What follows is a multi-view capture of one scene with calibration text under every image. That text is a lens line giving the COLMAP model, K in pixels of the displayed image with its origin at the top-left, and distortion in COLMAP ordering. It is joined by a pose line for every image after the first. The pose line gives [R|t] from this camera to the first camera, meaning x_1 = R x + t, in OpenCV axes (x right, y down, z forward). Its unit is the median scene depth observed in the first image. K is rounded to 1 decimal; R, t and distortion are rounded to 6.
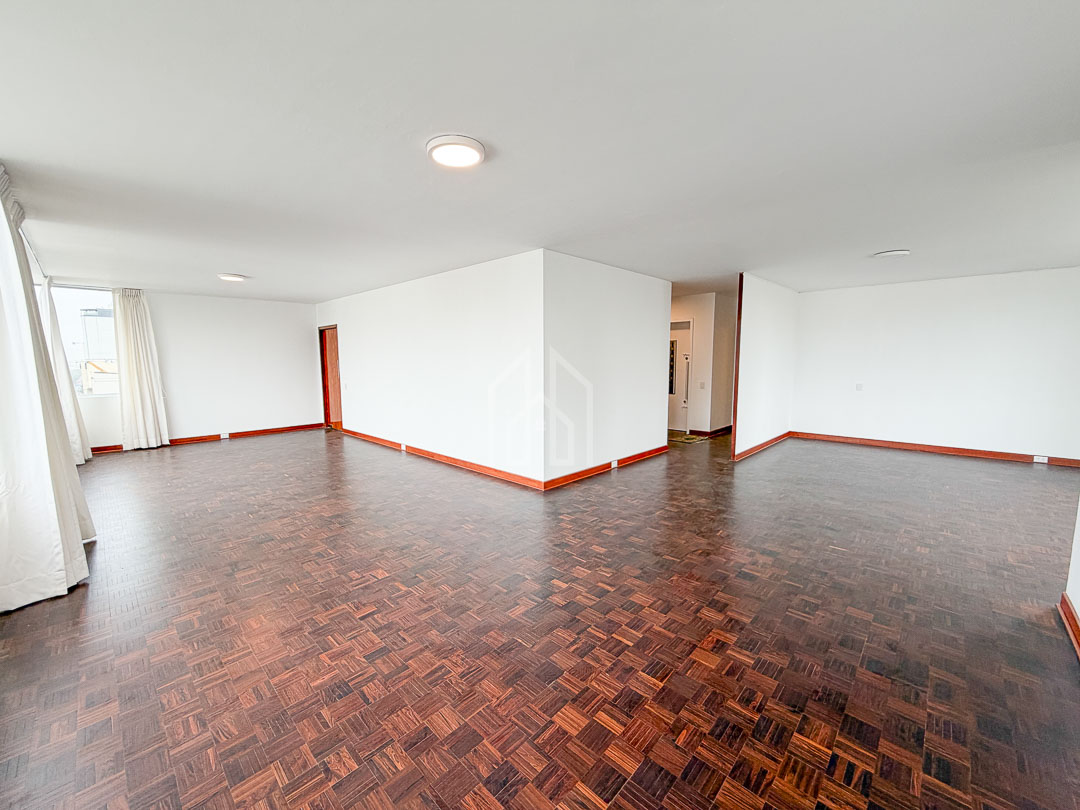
lens RADIAL K [[435.2, 0, 540.0], [0, 435.2, 405.0], [0, 0, 1]] dist [-0.000446, 0.000919]
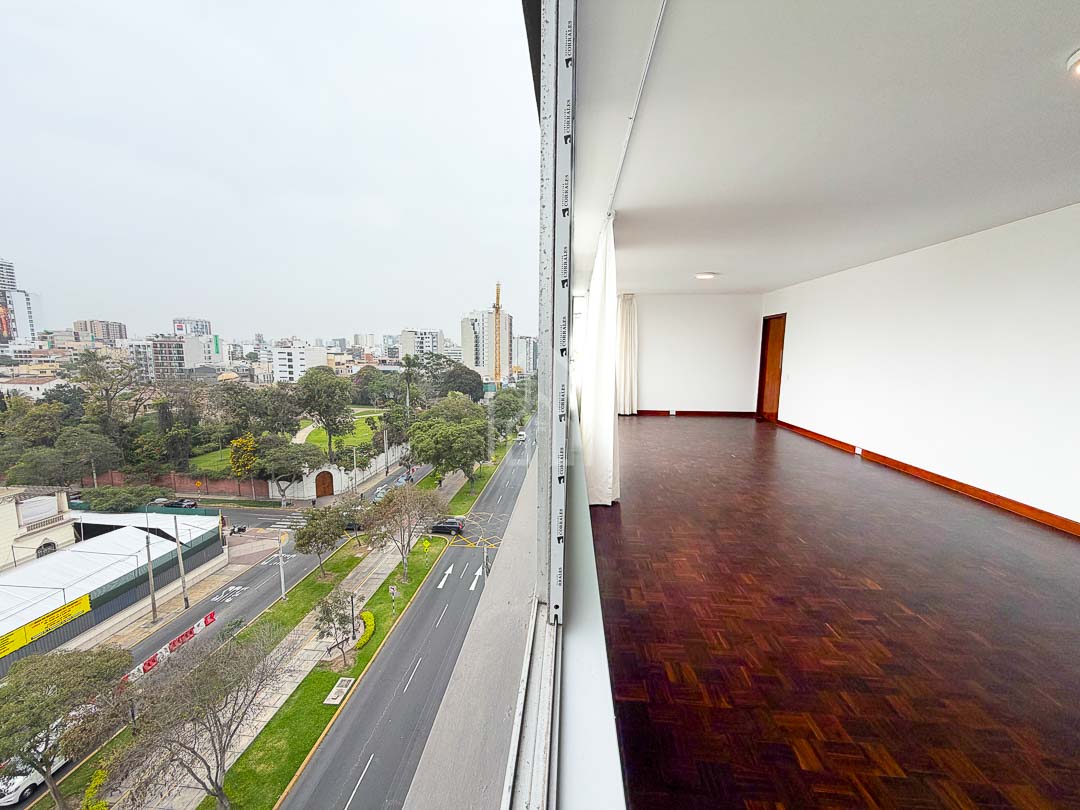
lens RADIAL K [[435.2, 0, 540.0], [0, 435.2, 405.0], [0, 0, 1]] dist [-0.000446, 0.000919]
pose [[0.627879, 0.109781, -0.770530, -0.093382], [-0.094094, 0.993448, 0.064867, 0.016646], [0.772603, 0.031774, 0.634094, -0.077156]]
